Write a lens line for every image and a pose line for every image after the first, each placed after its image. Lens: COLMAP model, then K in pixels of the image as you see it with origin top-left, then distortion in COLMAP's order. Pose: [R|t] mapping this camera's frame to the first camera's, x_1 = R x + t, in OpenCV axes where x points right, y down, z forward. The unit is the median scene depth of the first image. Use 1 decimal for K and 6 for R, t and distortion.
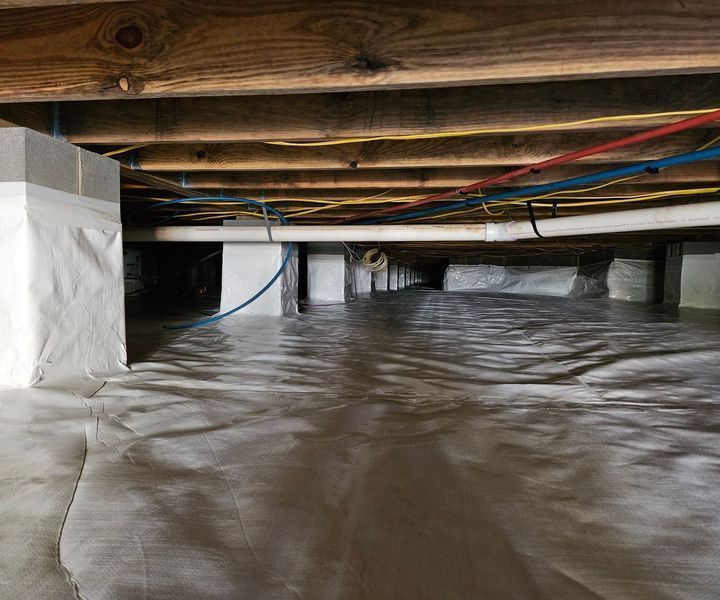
lens RADIAL K [[527.1, 0, 358.1], [0, 527.1, 296.5], [0, 0, 1]] dist [0.070498, -0.056246]
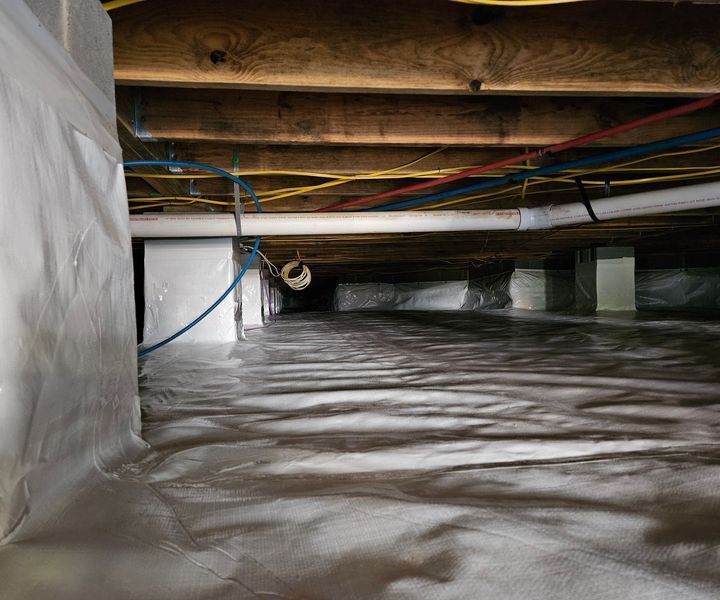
lens RADIAL K [[527.1, 0, 359.5], [0, 527.1, 307.5], [0, 0, 1]] dist [0.070498, -0.056246]
pose [[0.955448, -0.047970, 0.291237, -0.248406], [0.057025, 0.998115, -0.022679, 0.020581], [-0.289600, 0.038276, 0.956382, 0.307575]]
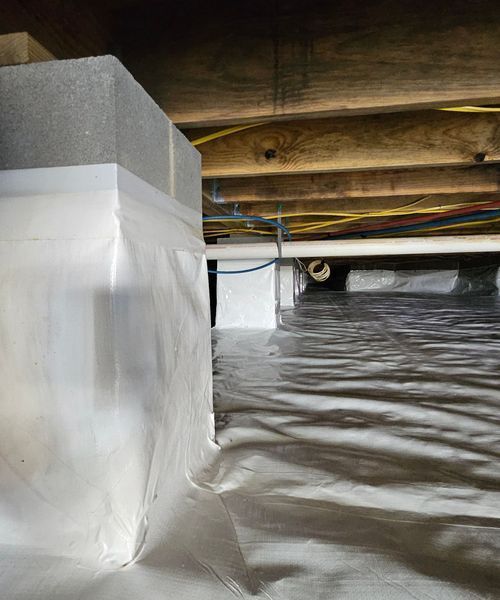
lens RADIAL K [[380.1, 0, 251.5], [0, 380.1, 295.1], [0, 0, 1]] dist [0.004566, -0.001194]
pose [[0.999603, -0.027924, 0.003833, -0.249006], [0.027904, 0.999598, 0.004979, -0.043808], [-0.003971, -0.004870, 0.999980, 0.321090]]
